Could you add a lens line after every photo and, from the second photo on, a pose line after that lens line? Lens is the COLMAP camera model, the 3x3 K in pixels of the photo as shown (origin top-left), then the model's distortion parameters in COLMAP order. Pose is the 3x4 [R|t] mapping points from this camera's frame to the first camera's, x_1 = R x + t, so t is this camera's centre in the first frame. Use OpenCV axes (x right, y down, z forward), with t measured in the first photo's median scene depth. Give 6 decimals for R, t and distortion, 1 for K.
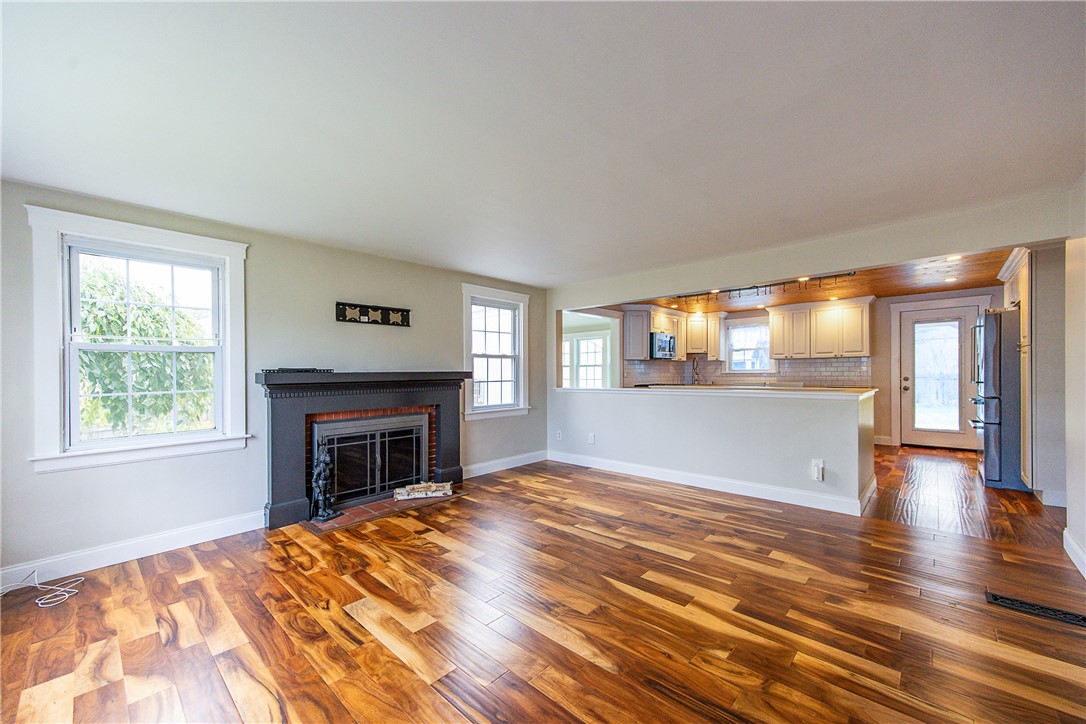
lens RADIAL K [[427.0, 0, 544.8], [0, 427.0, 372.7], [0, 0, 1]] dist [0.015373, 0.000226]
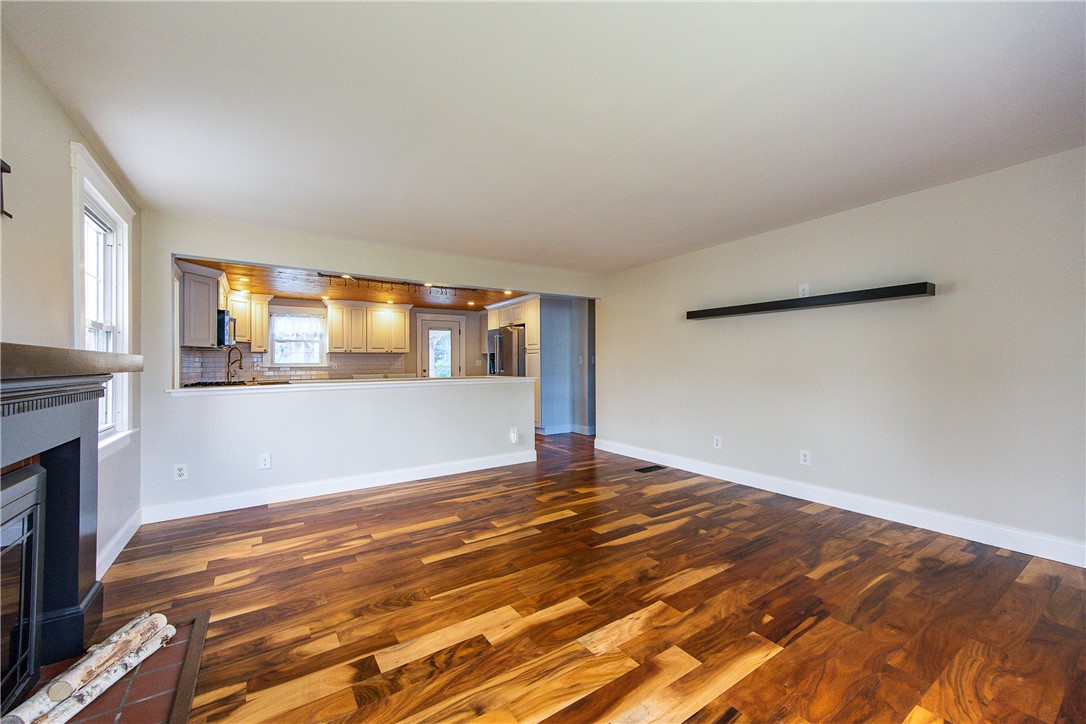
lens RADIAL K [[427.8, 0, 546.7], [0, 427.8, 363.3], [0, 0, 1]] dist [0.013238, -0.000146]
pose [[0.226927, 0.009710, 0.973863, -0.576594], [0.007873, 0.999899, -0.011804, 0.015506], [-0.973880, 0.010346, 0.226828, 0.530660]]
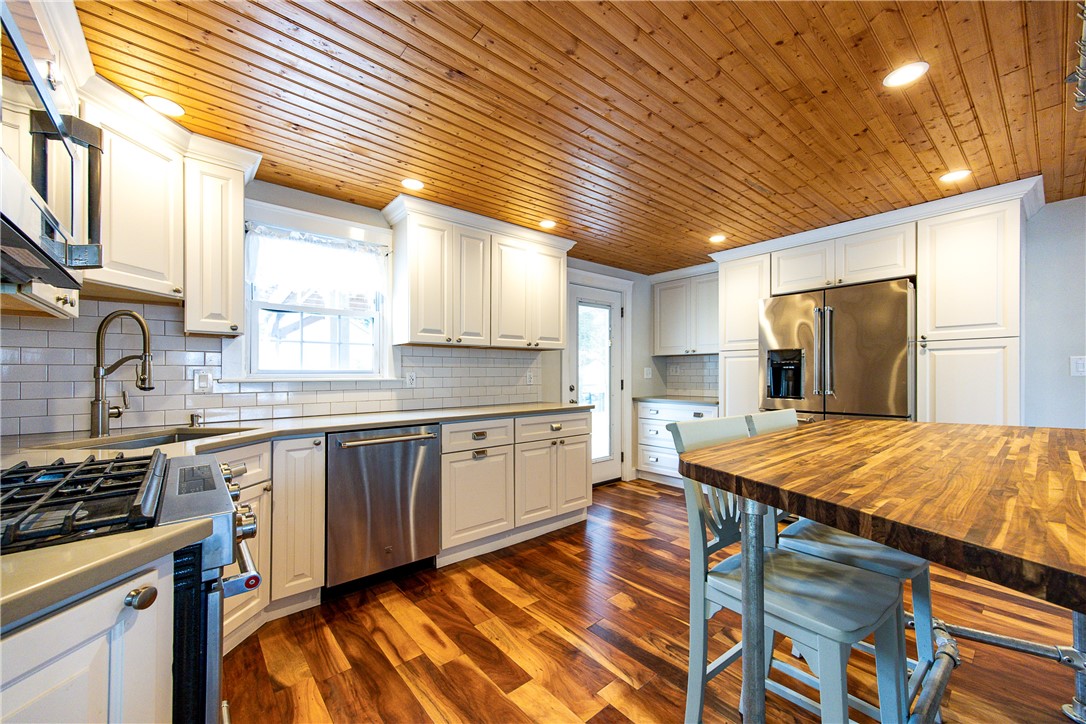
lens RADIAL K [[427.0, 0, 544.8], [0, 427.0, 372.7], [0, 0, 1]] dist [0.015373, 0.000226]
pose [[0.125380, 0.012841, 0.992026, 0.324687], [0.002551, 0.999909, -0.013265, -0.001771], [-0.992105, 0.004194, 0.125336, 1.526498]]
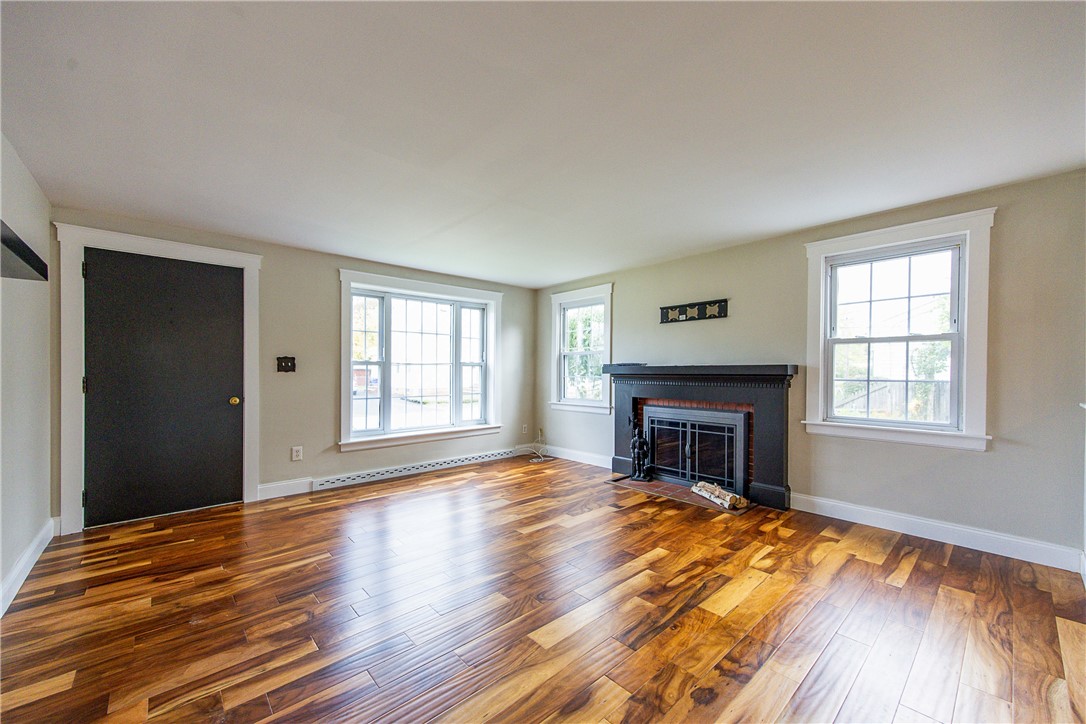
lens RADIAL K [[419.5, 0, 538.4], [0, 419.5, 369.5], [0, 0, 1]] dist [0.011838, -0.000004]
pose [[-0.098957, 0.009632, -0.995045, 0.668101], [0.000793, 0.999954, 0.009601, -0.002339], [0.995091, 0.000161, -0.098960, 0.714371]]
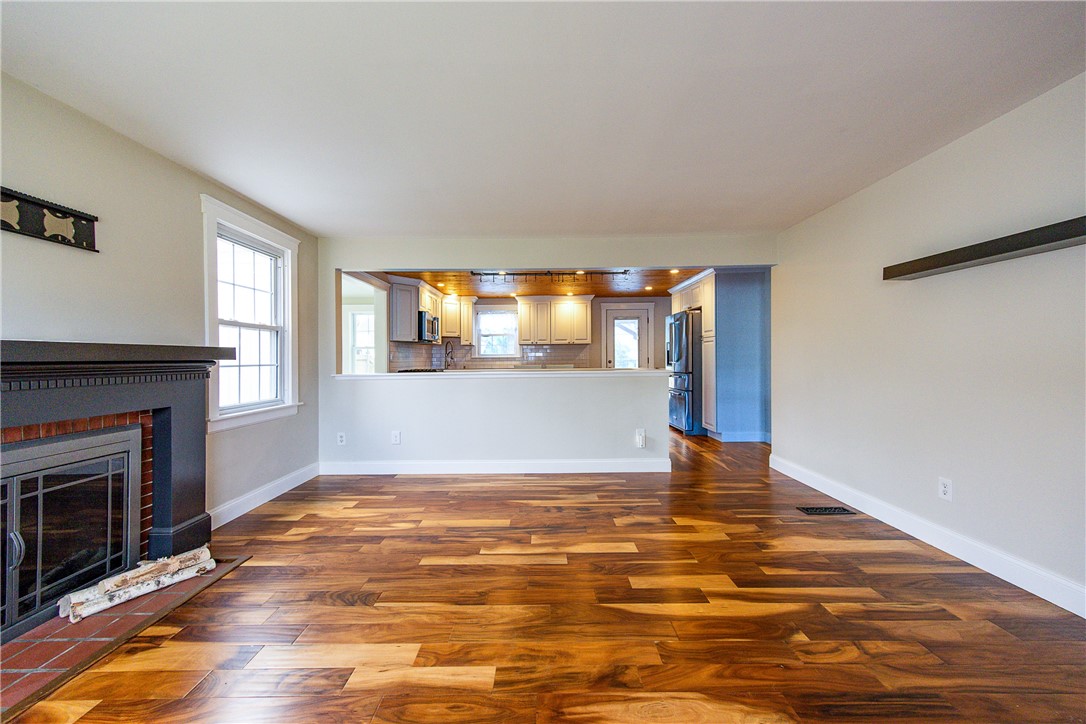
lens RADIAL K [[428.0, 0, 543.9], [0, 428.0, 359.1], [0, 0, 1]] dist [0.006806, 0.003582]
pose [[0.733524, 0.002223, 0.679659, -0.289918], [0.001512, 0.999987, -0.004903, 0.018943], [-0.679661, 0.004624, 0.733511, 0.303584]]
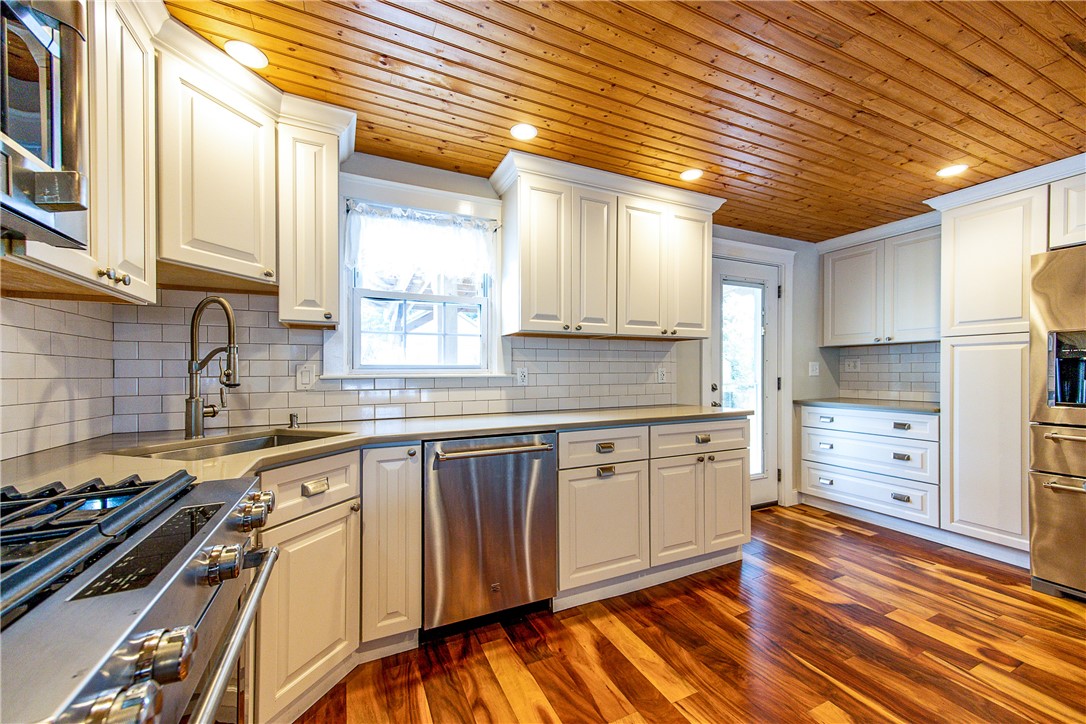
lens RADIAL K [[427.0, 0, 544.8], [0, 427.0, 372.7], [0, 0, 1]] dist [0.015373, 0.000226]
pose [[0.373154, 0.006821, 0.927744, 0.458848], [0.000536, 0.999971, -0.007567, -0.000658], [-0.927769, 0.003321, 0.373140, 1.583961]]
